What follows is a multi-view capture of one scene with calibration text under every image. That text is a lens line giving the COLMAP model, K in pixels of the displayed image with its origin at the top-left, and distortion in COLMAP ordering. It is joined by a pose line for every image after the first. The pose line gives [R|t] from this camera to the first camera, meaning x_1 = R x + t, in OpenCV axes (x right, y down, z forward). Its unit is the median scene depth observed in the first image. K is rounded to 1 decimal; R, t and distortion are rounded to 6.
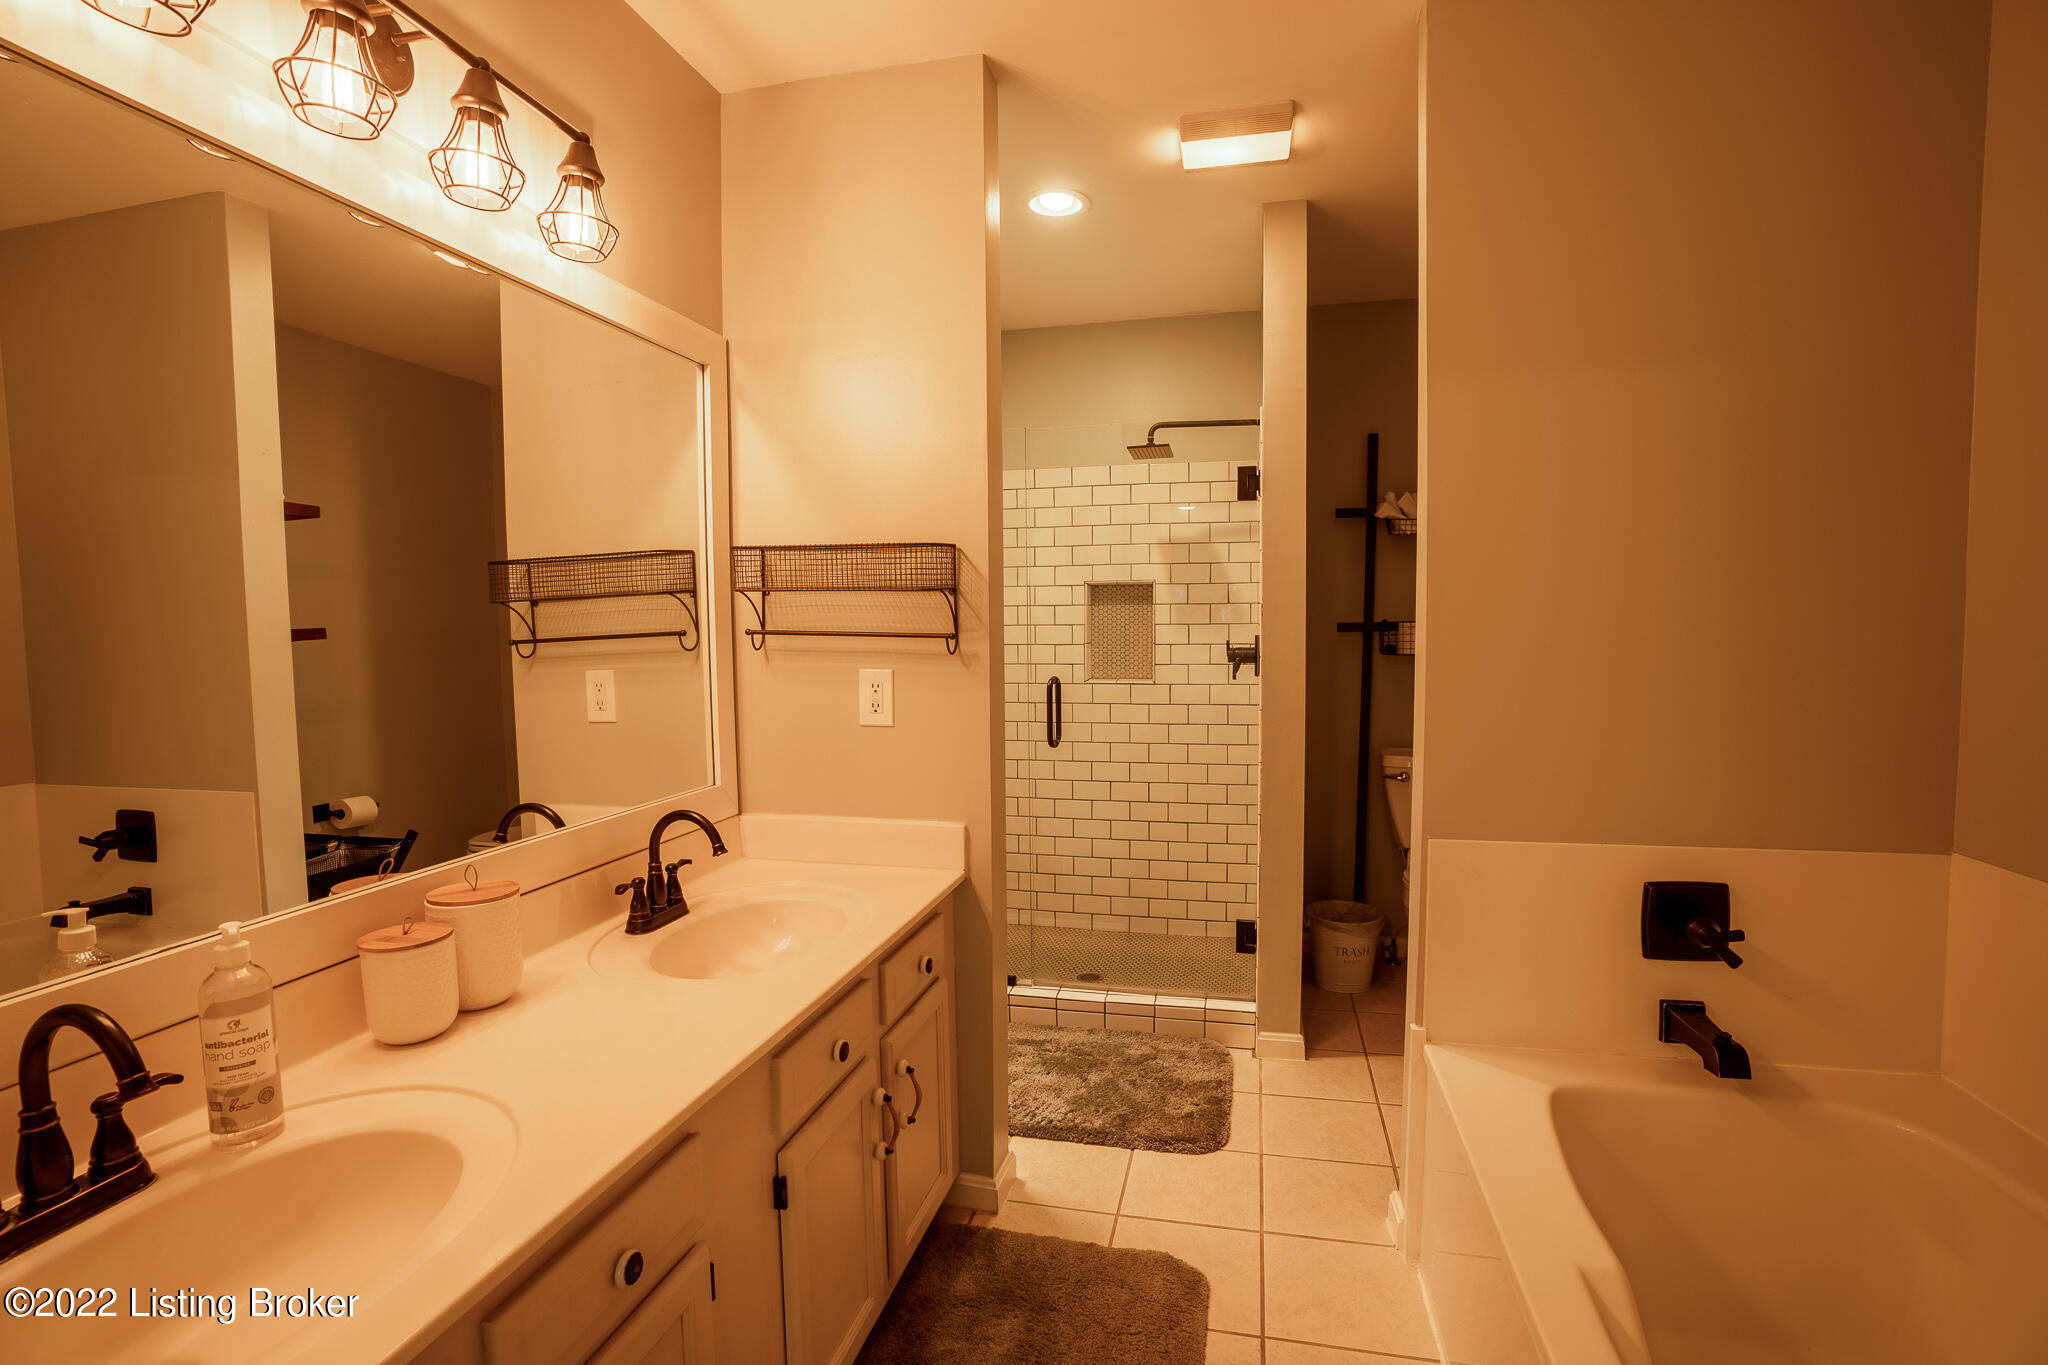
lens RADIAL K [[948.4, 0, 1024.4], [0, 948.4, 673.5], [0, 0, 1]] dist [-0.072353, 0.027135]
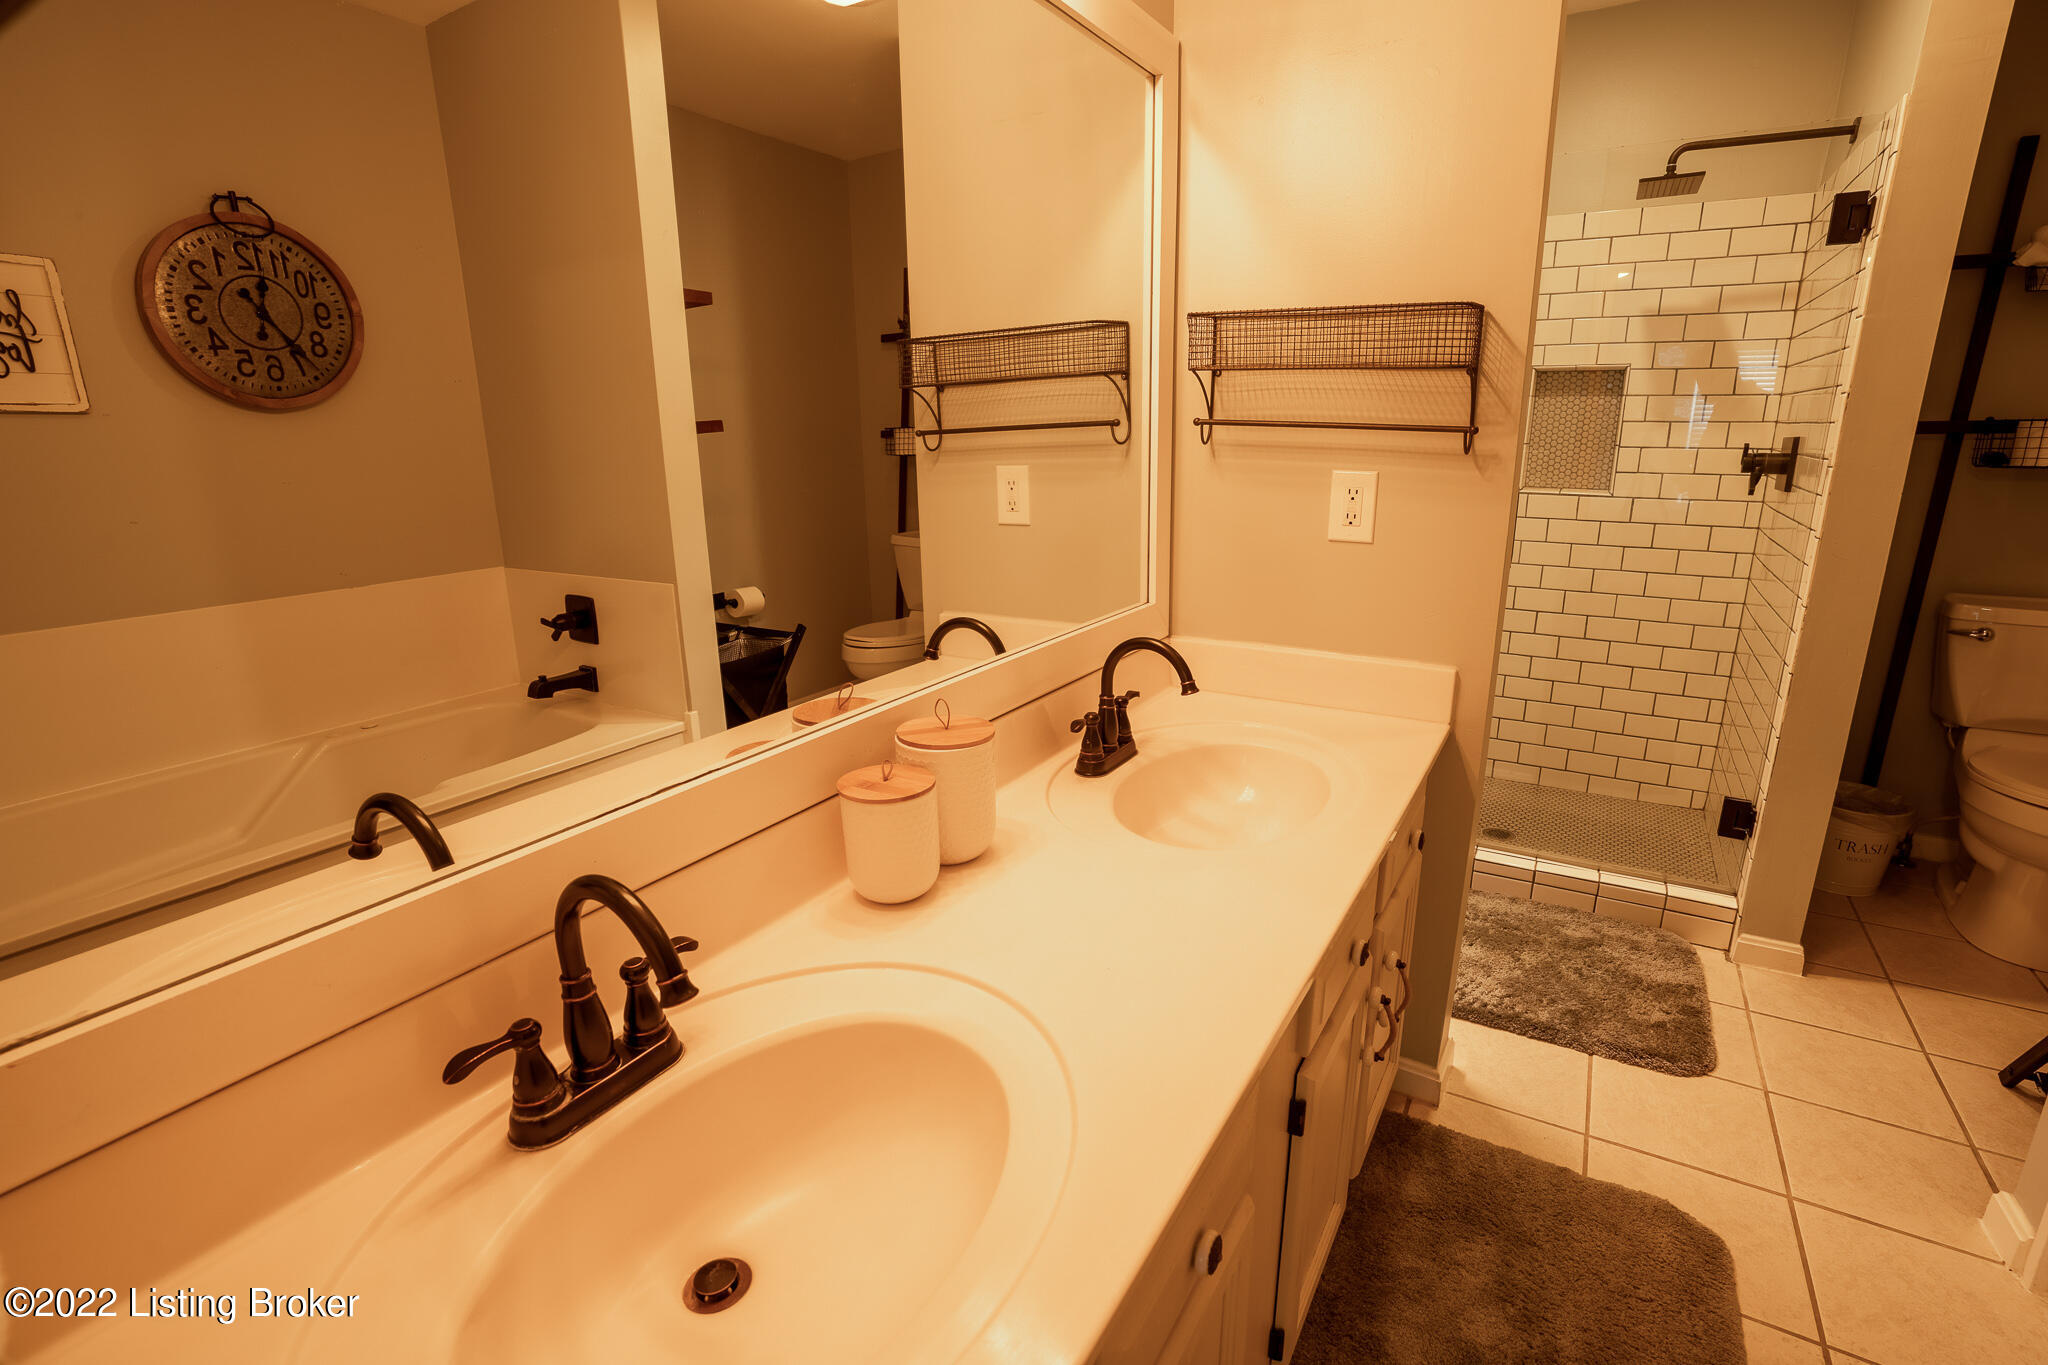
lens RADIAL K [[948.4, 0, 1024.4], [0, 948.4, 673.5], [0, 0, 1]] dist [-0.072353, 0.027135]
pose [[0.950784, 0.079250, -0.299548, -0.158659], [-0.014965, 0.977355, 0.211076, -0.000109], [0.309493, -0.196205, 0.930440, 0.129999]]
